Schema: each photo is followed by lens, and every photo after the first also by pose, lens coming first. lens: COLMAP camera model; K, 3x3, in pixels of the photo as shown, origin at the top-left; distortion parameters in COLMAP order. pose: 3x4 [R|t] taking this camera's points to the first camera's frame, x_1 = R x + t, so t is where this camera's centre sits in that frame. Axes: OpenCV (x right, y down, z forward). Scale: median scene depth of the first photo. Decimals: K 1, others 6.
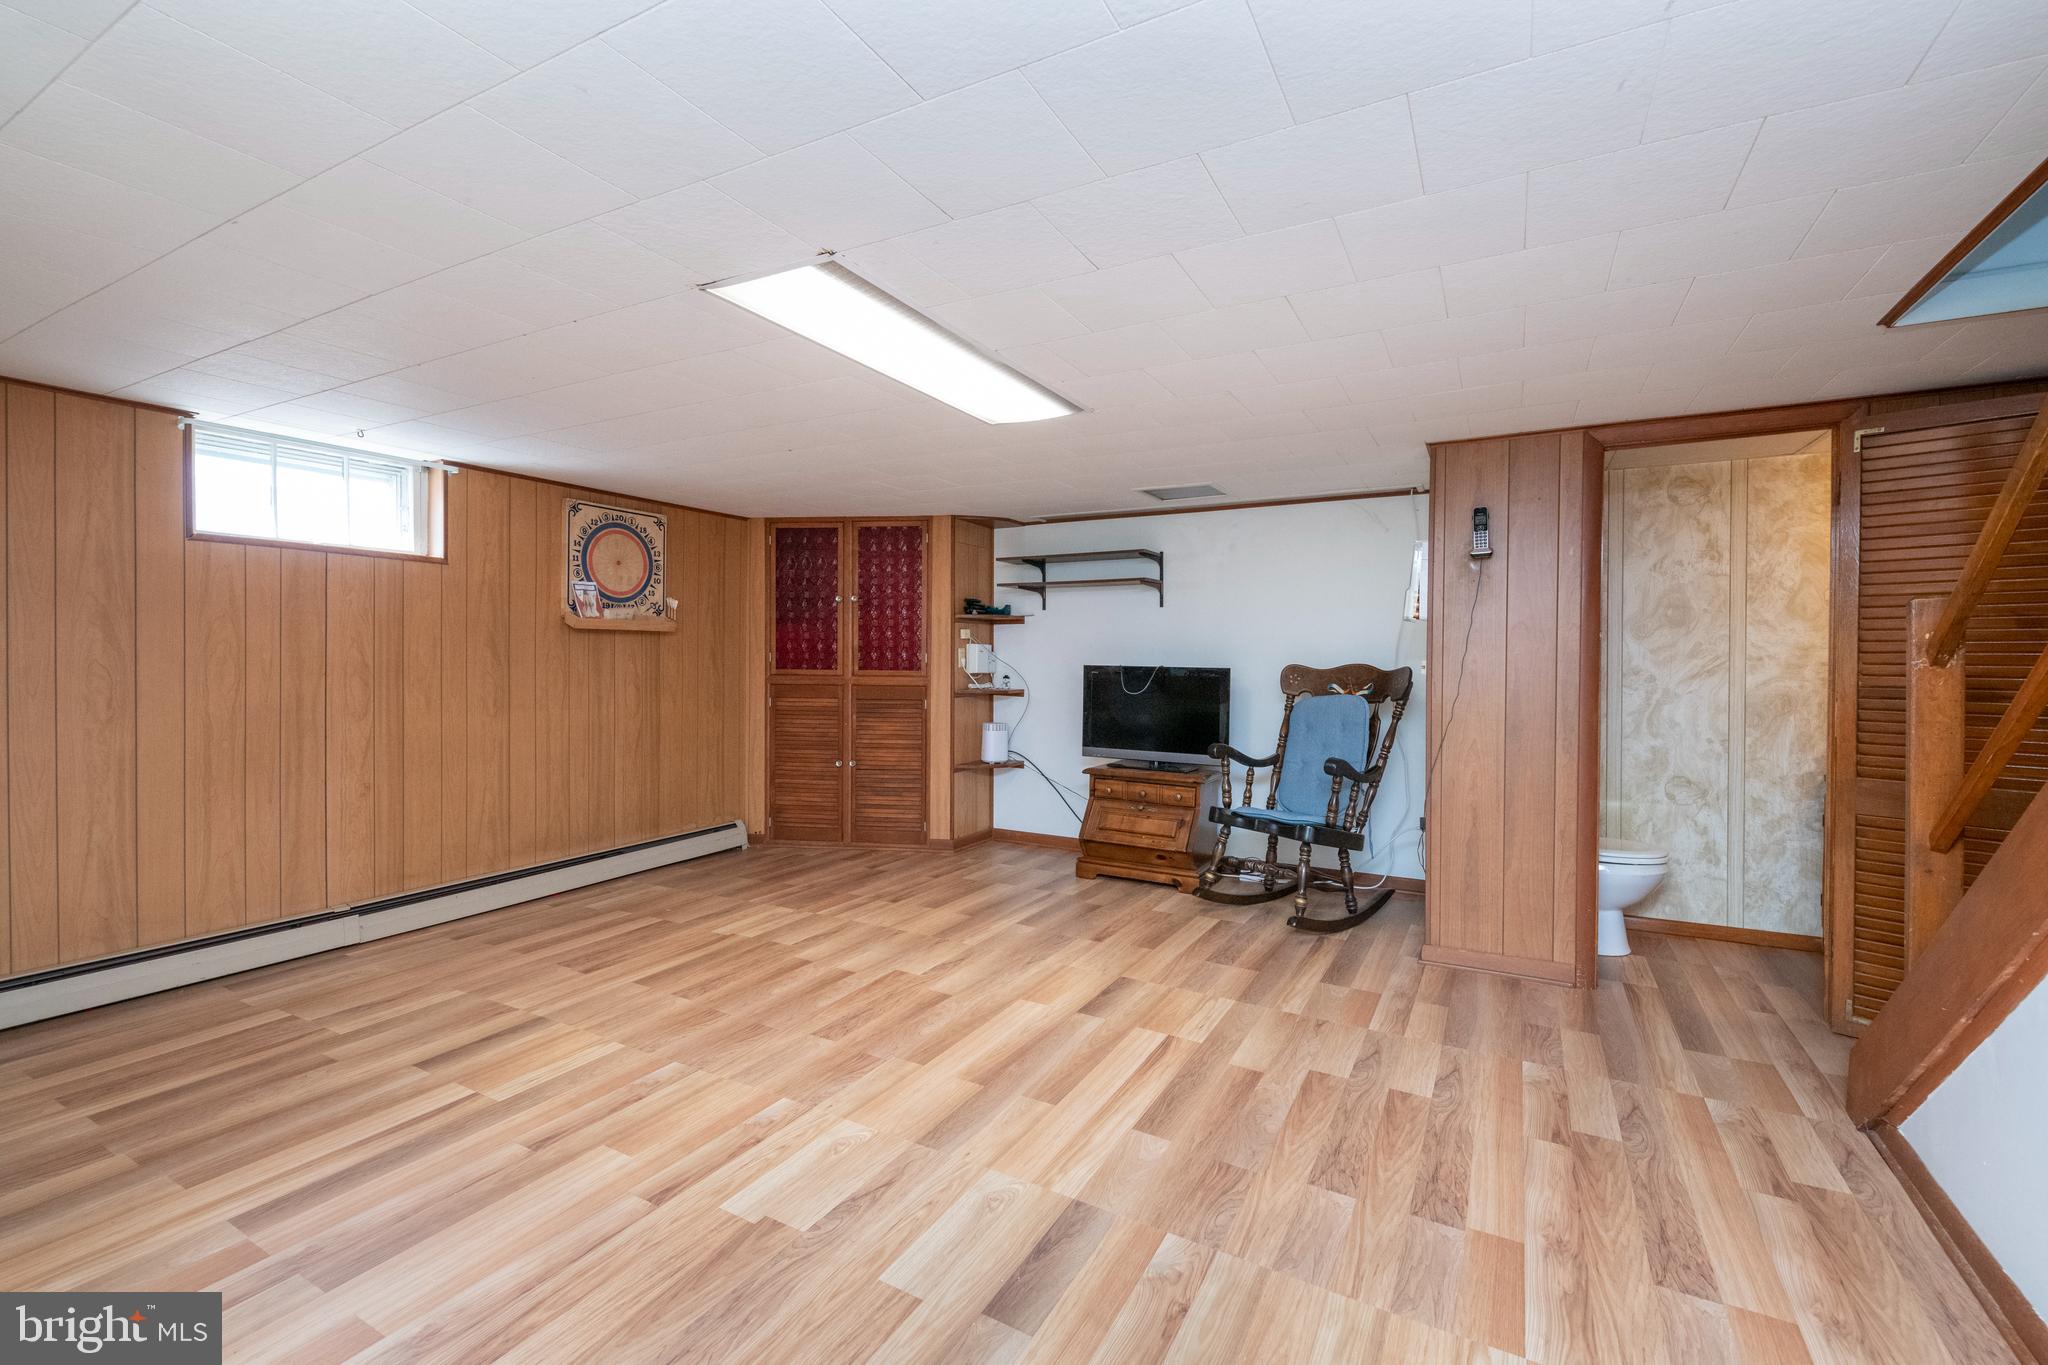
lens RADIAL K [[865.7, 0, 1028.1], [0, 865.7, 672.7], [0, 0, 1]] dist [0.001338, 0.000059]
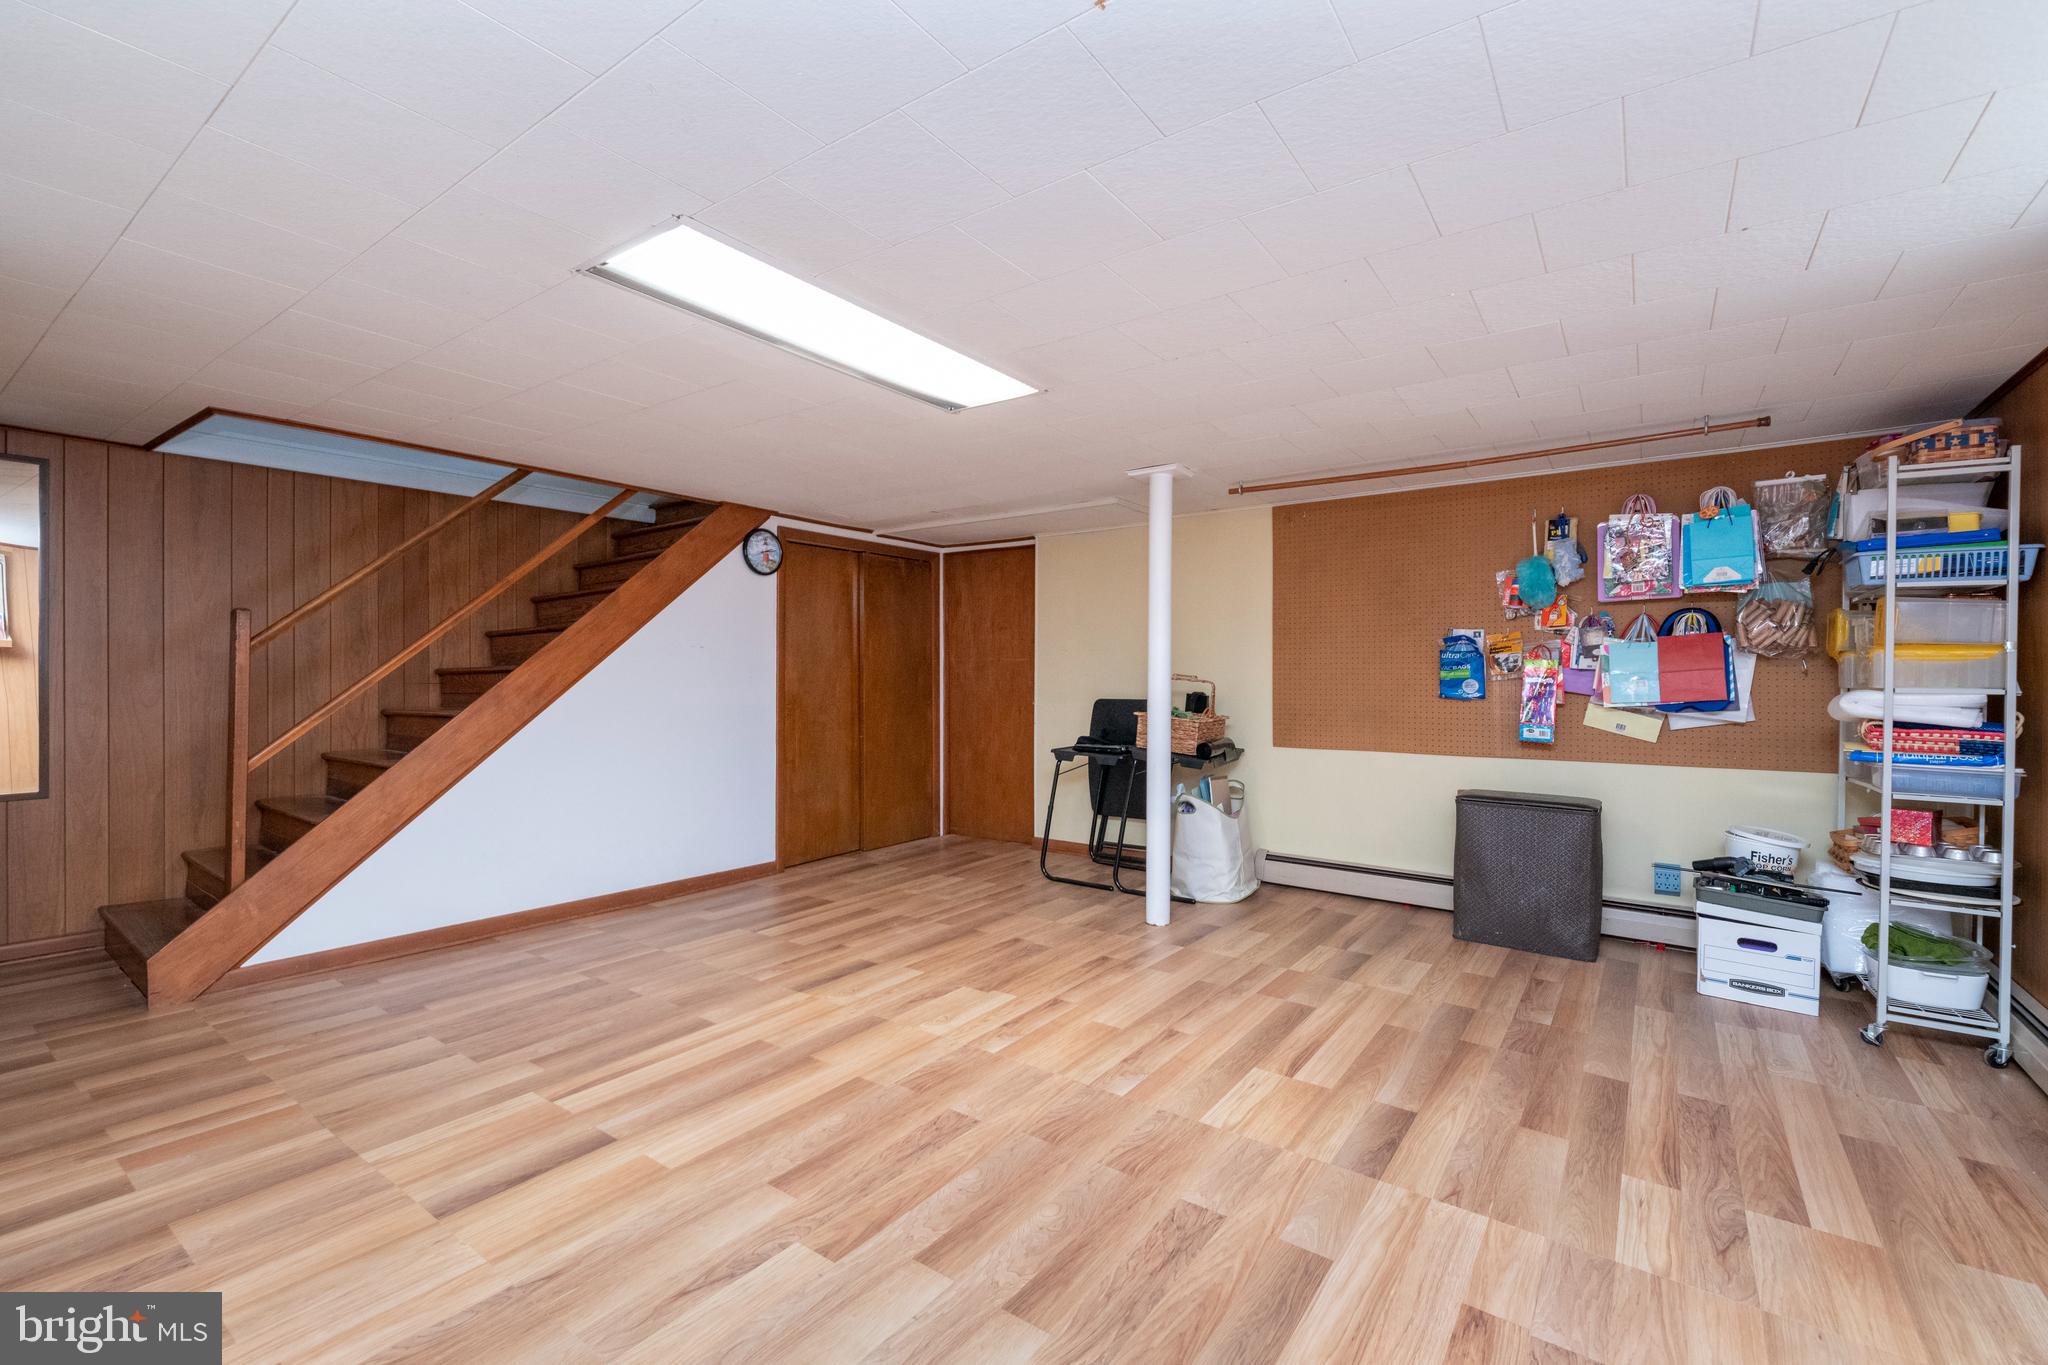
lens RADIAL K [[865.7, 0, 1022.0], [0, 865.7, 677.9], [0, 0, 1]] dist [0.001338, 0.000059]
pose [[-0.992341, -0.012307, 0.122915, -0.410415], [-0.010347, 0.999809, 0.016575, -0.003096], [-0.123096, 0.015176, -0.992279, 1.910052]]
